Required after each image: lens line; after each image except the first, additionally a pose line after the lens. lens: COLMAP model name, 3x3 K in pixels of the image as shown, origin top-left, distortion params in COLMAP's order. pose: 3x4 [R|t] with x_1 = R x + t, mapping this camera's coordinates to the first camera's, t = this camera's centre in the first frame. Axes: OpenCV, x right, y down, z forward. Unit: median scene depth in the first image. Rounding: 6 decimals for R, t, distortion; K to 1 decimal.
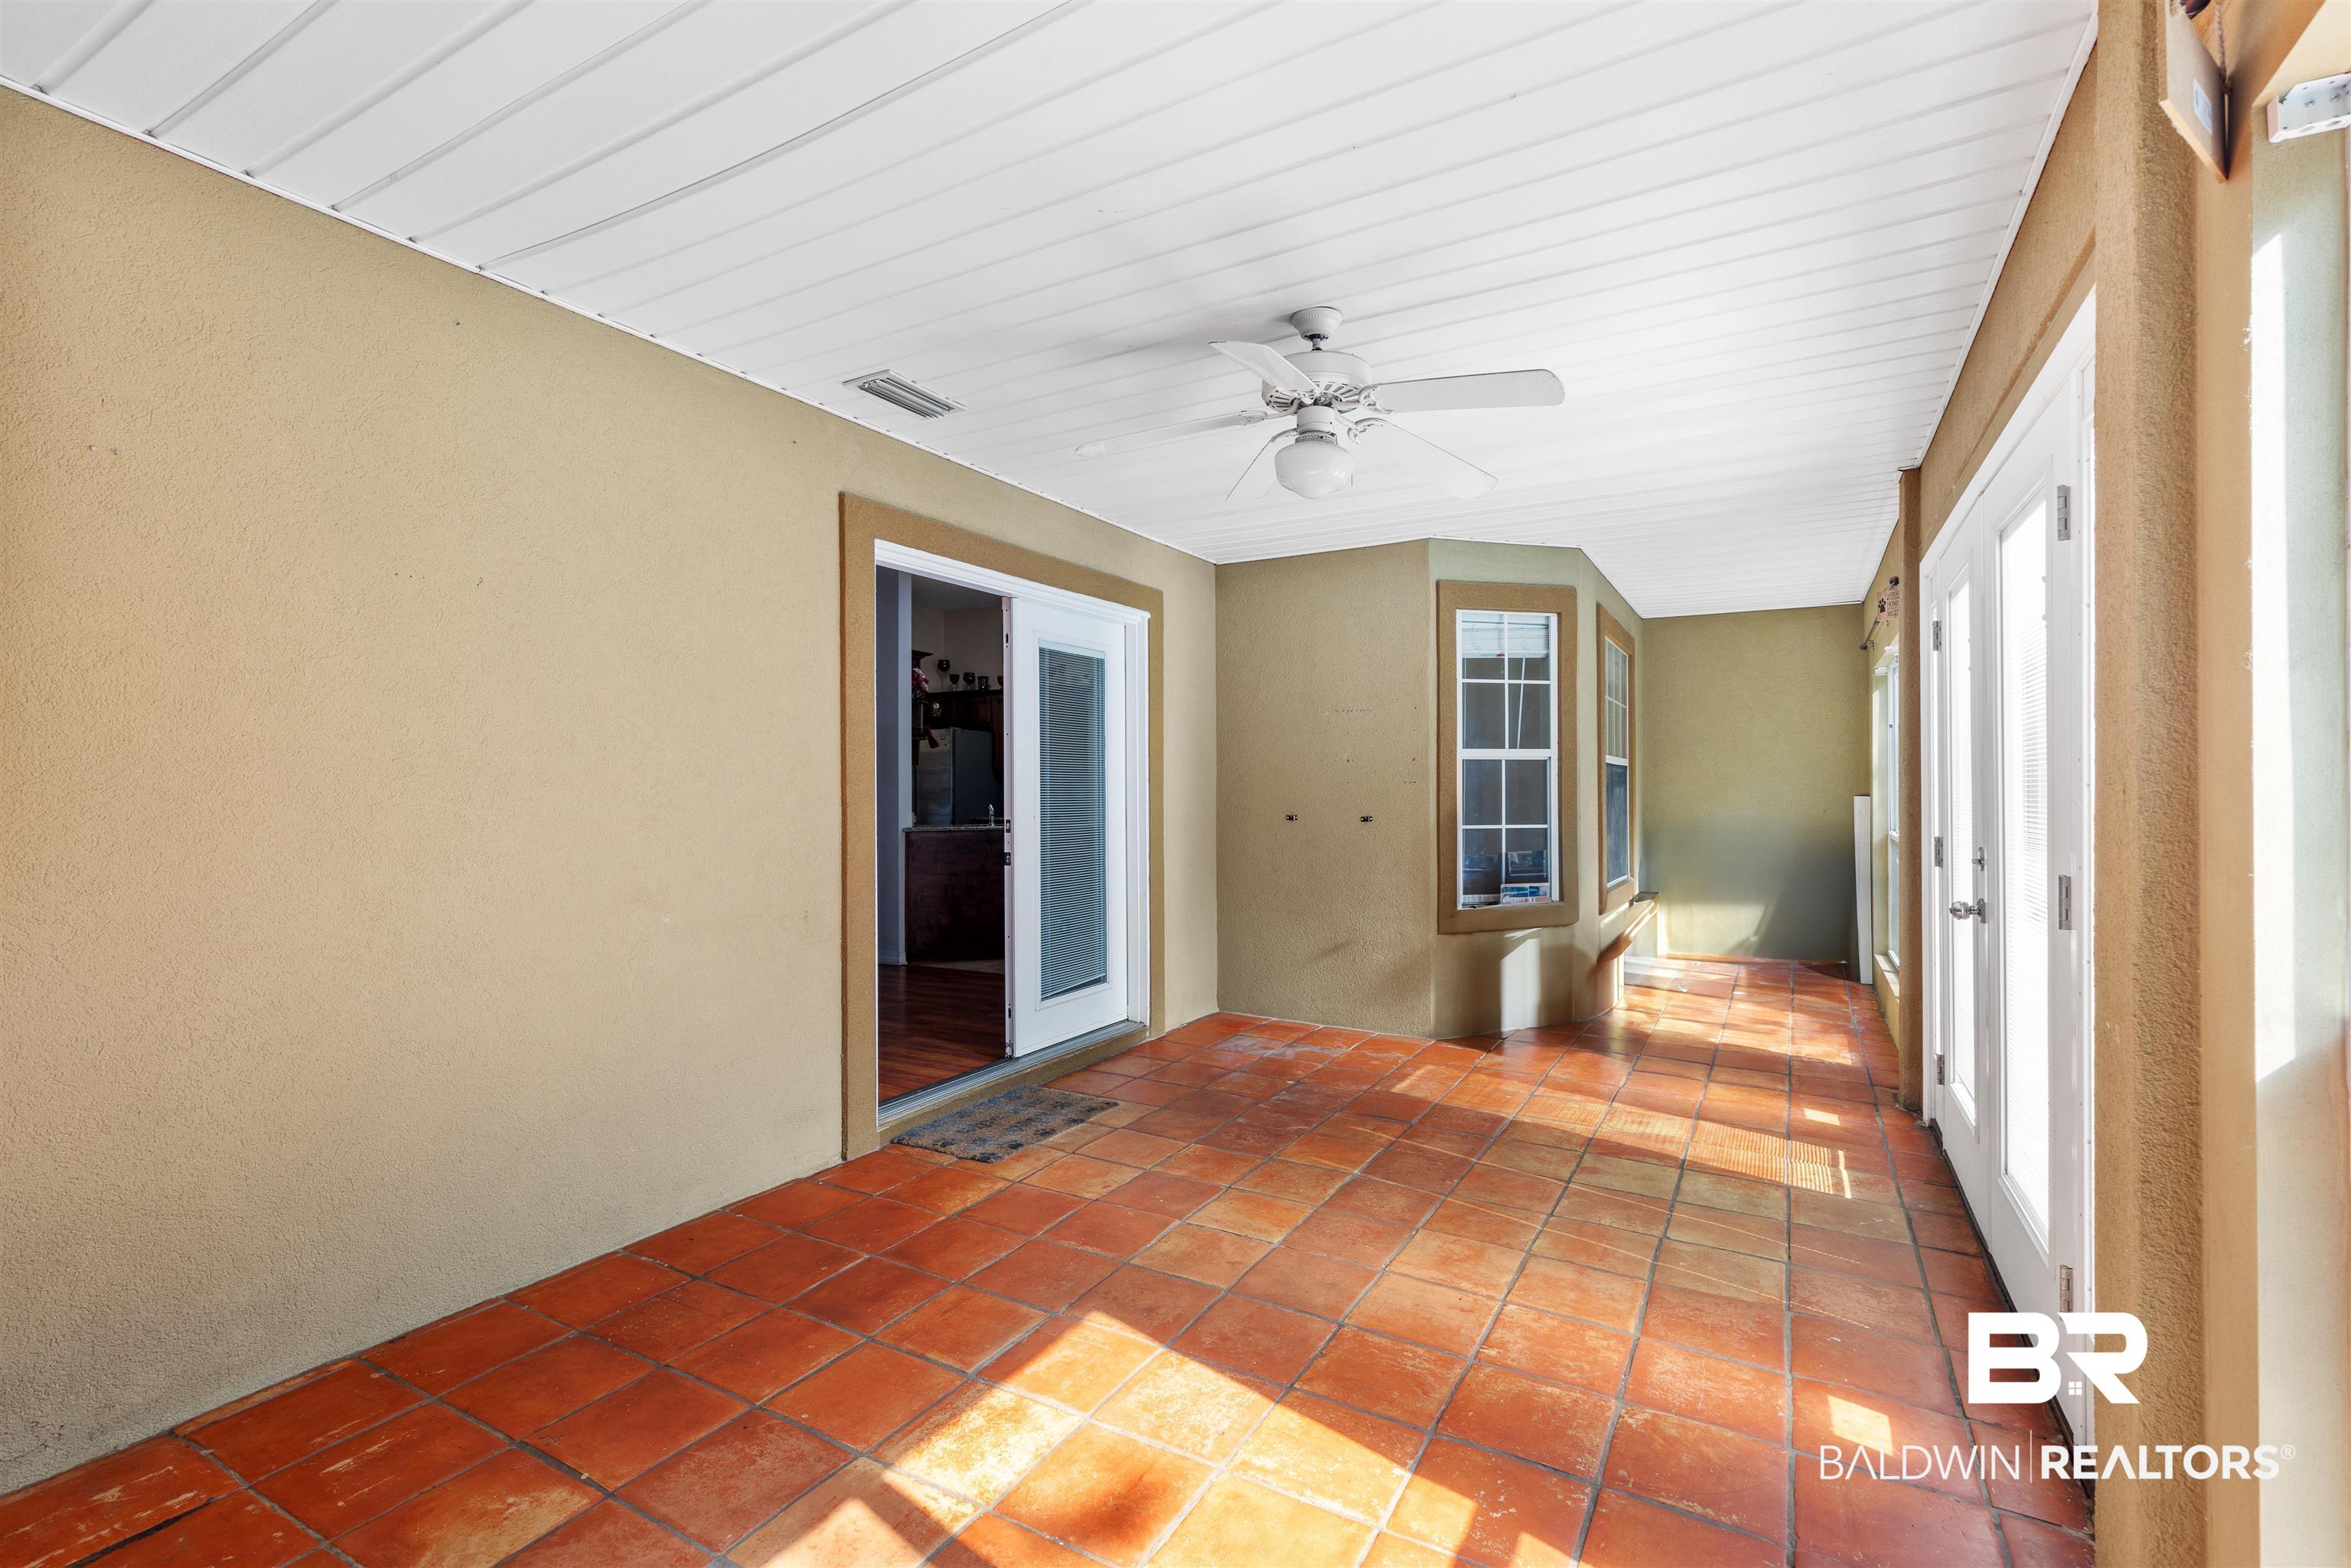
lens RADIAL K [[1079.2, 0, 1175.5], [0, 1079.2, 784.0], [0, 0, 1]] dist [0.004182, -0.000029]
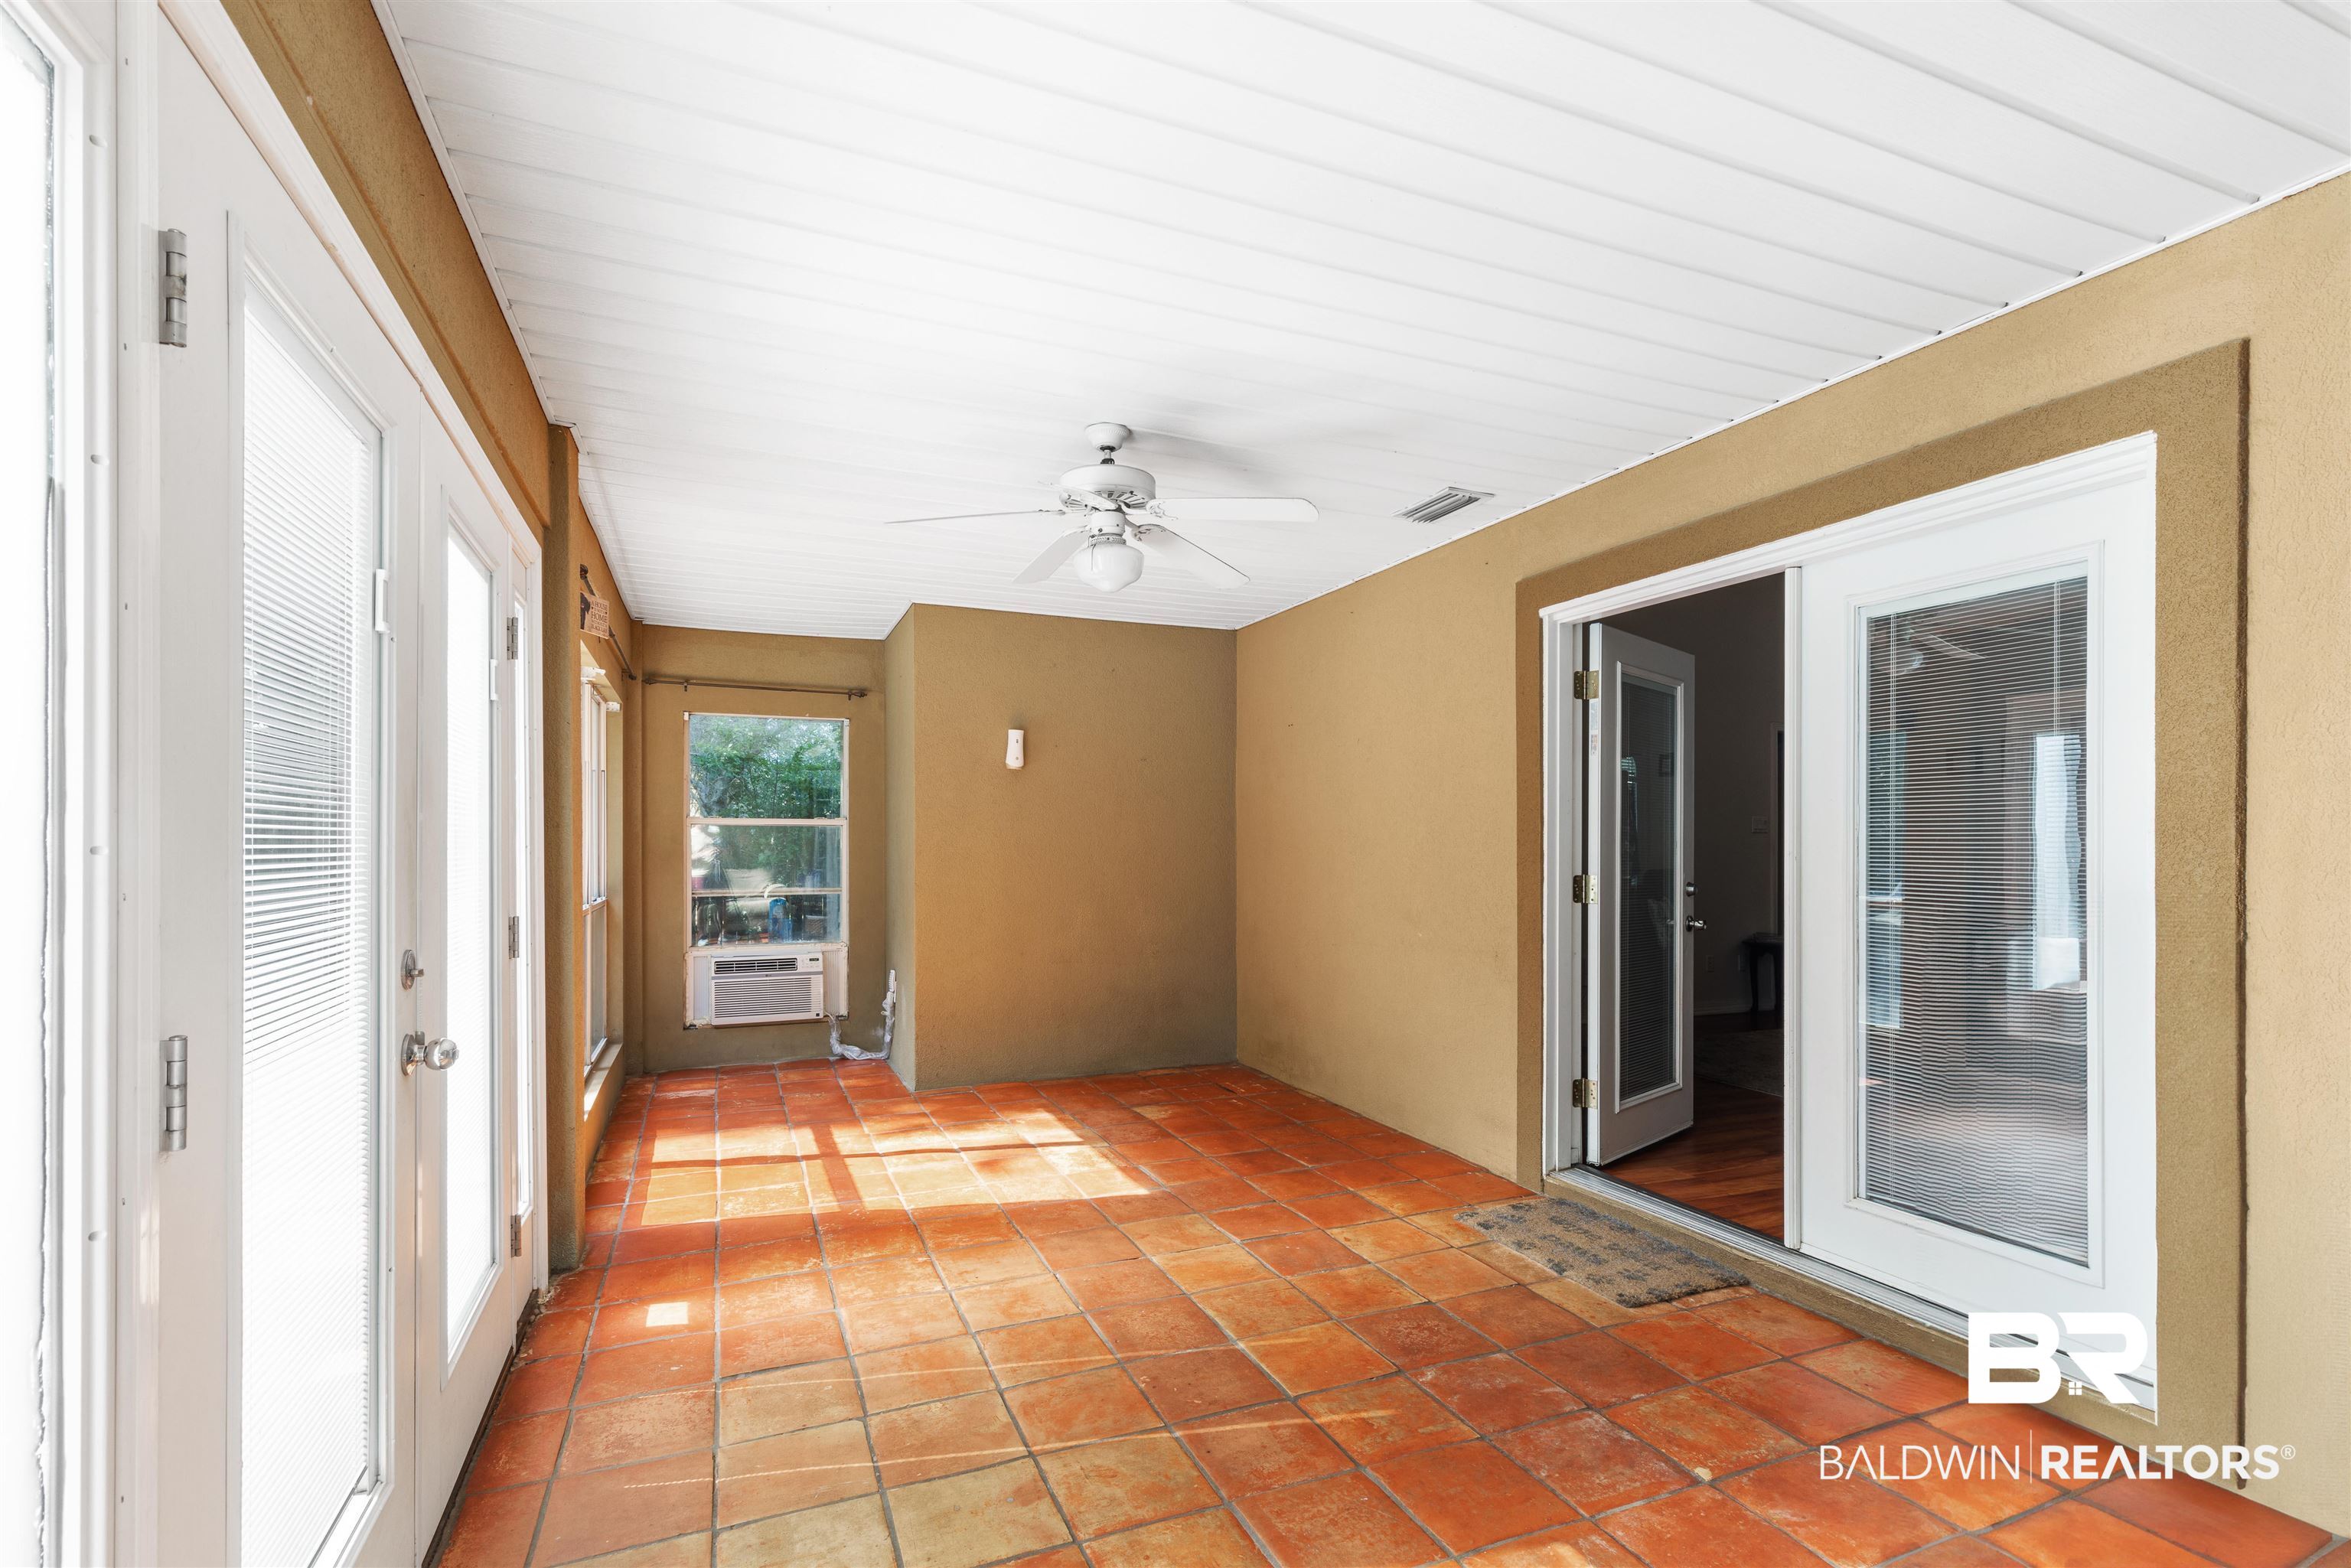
lens RADIAL K [[1084.1, 0, 1180.7], [0, 1084.1, 854.7], [0, 0, 1]] dist [0.015976, 0.000136]
pose [[-0.609099, 0.010154, -0.793029, 0.918509], [0.003960, 0.999945, 0.009761, -0.002533], [0.793085, 0.002805, -0.609105, 1.630817]]
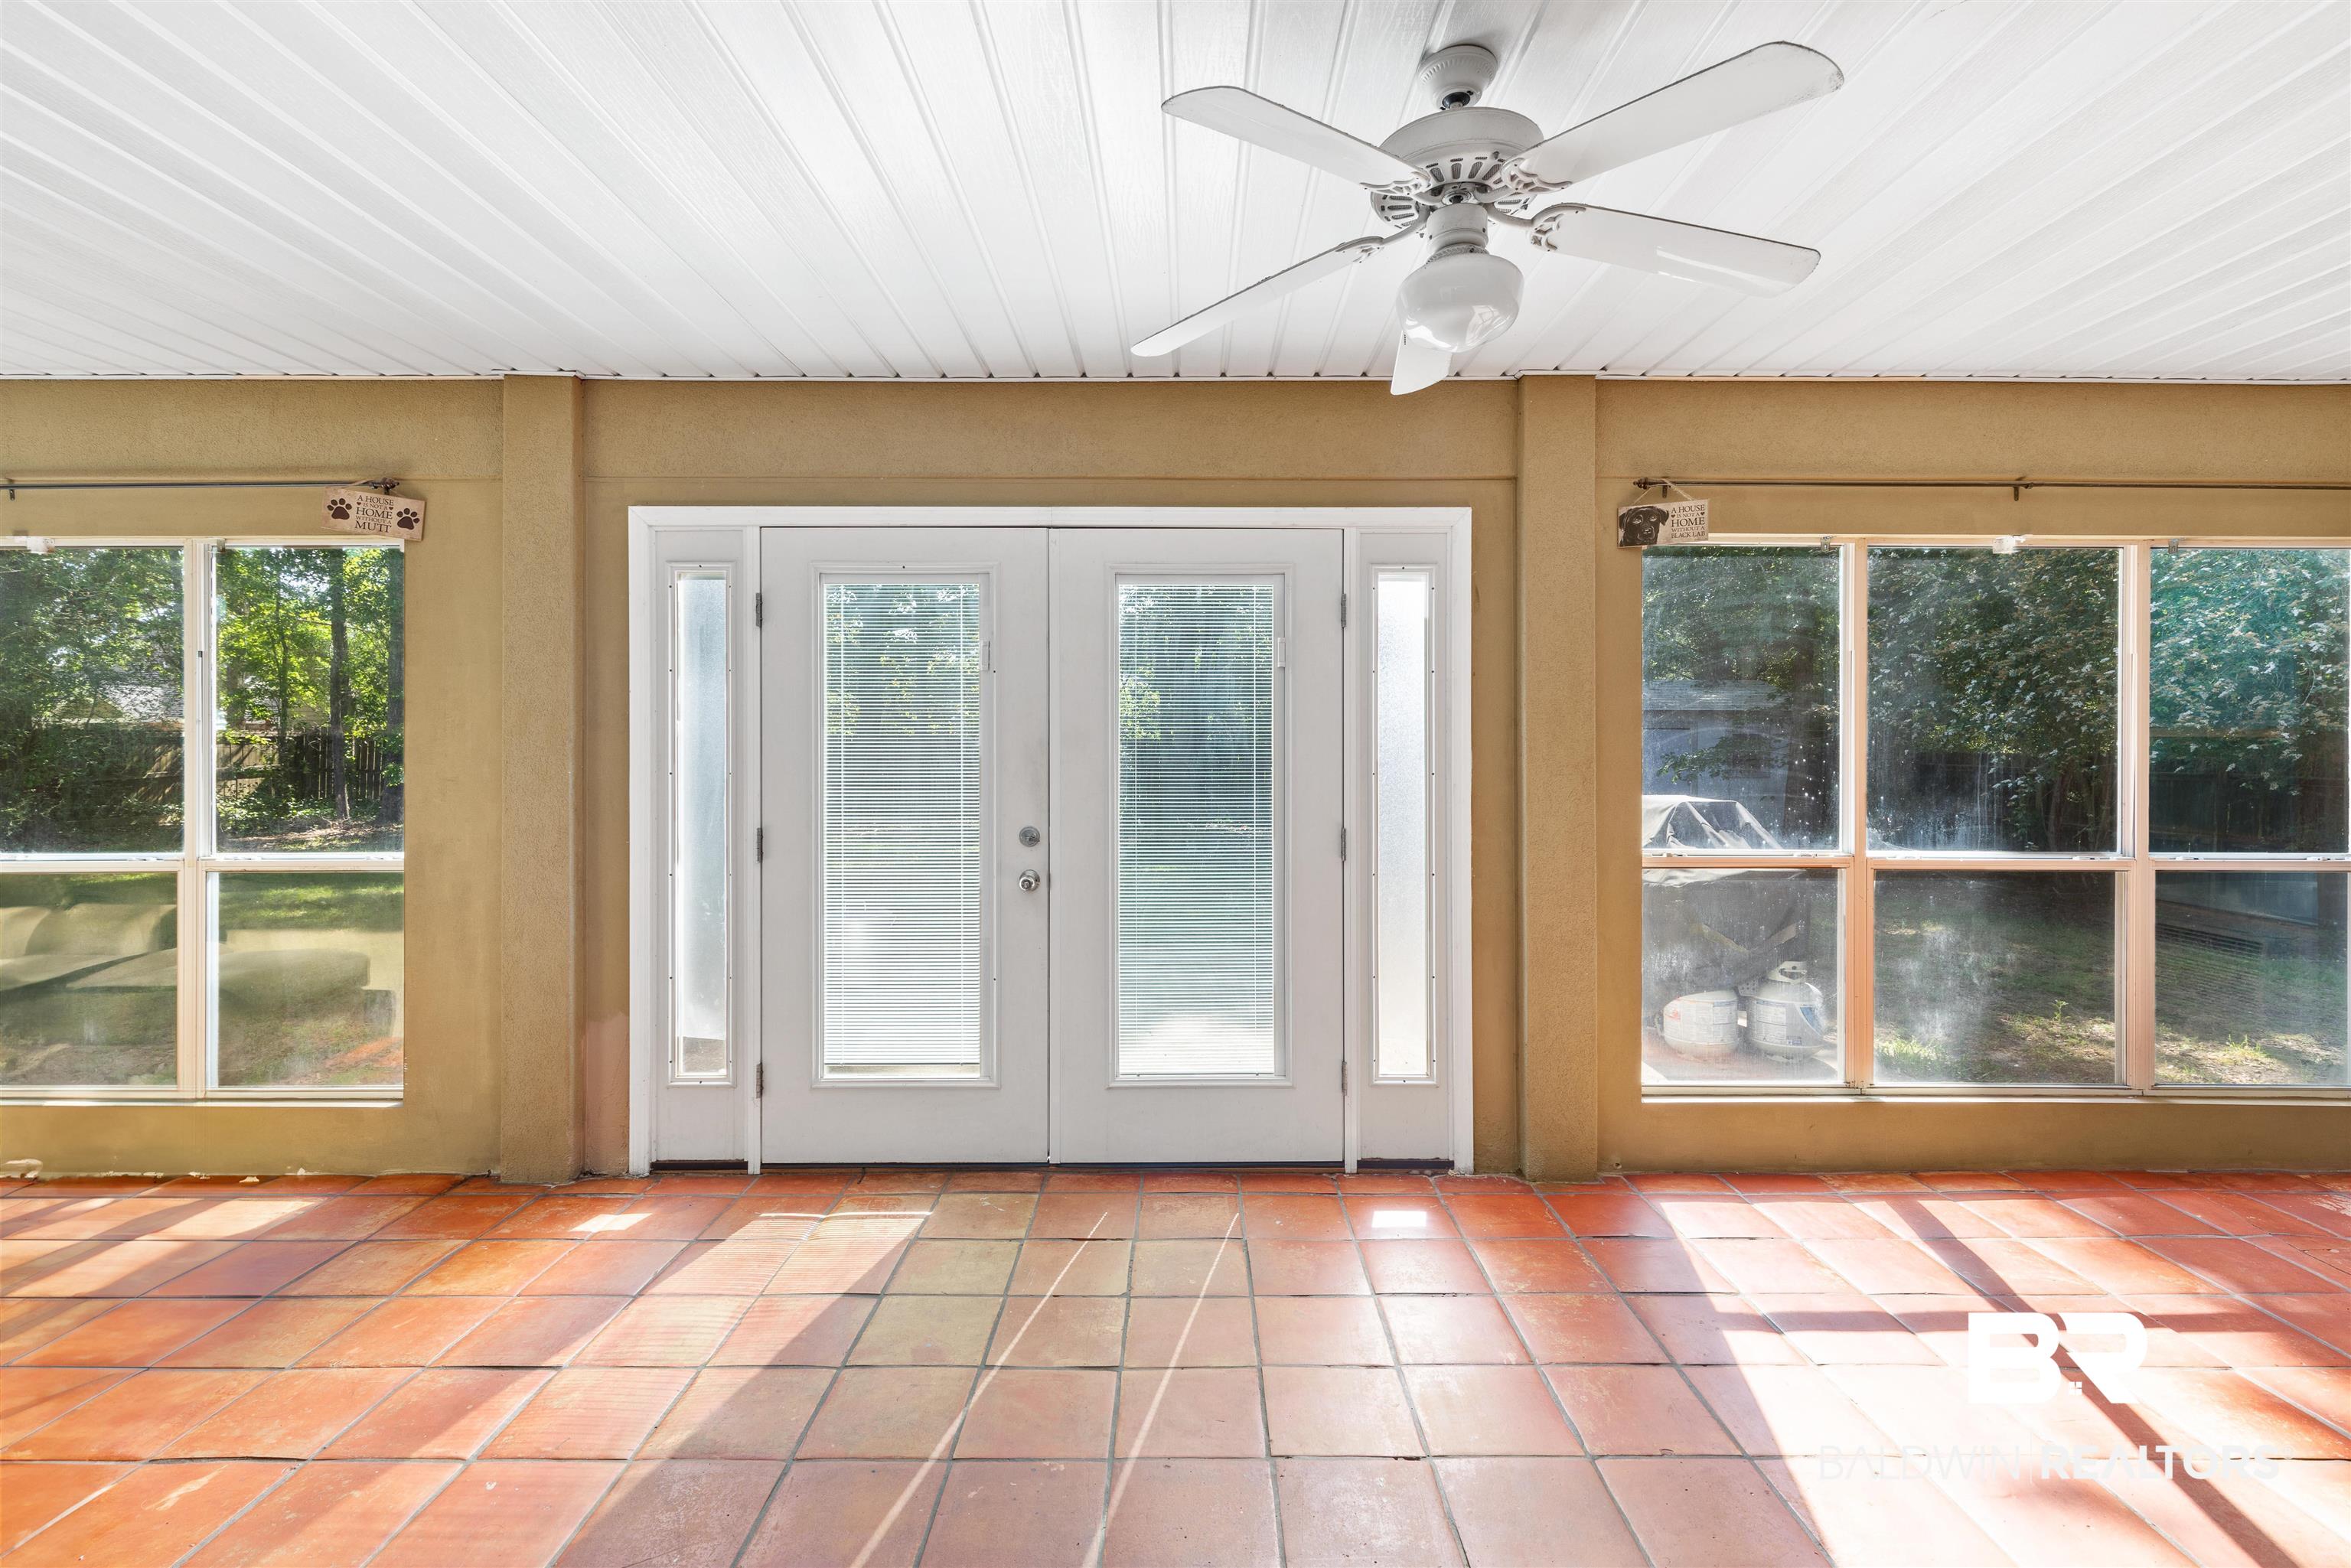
lens RADIAL K [[1063.8, 0, 1174.7], [0, 1063.8, 769.2], [0, 0, 1]] dist [0.012526, -0.001117]
pose [[-0.493766, -0.020797, 0.869346, -0.313842], [-0.000131, 0.999716, 0.023842, -0.033935], [-0.869595, 0.011658, -0.493629, 1.357776]]
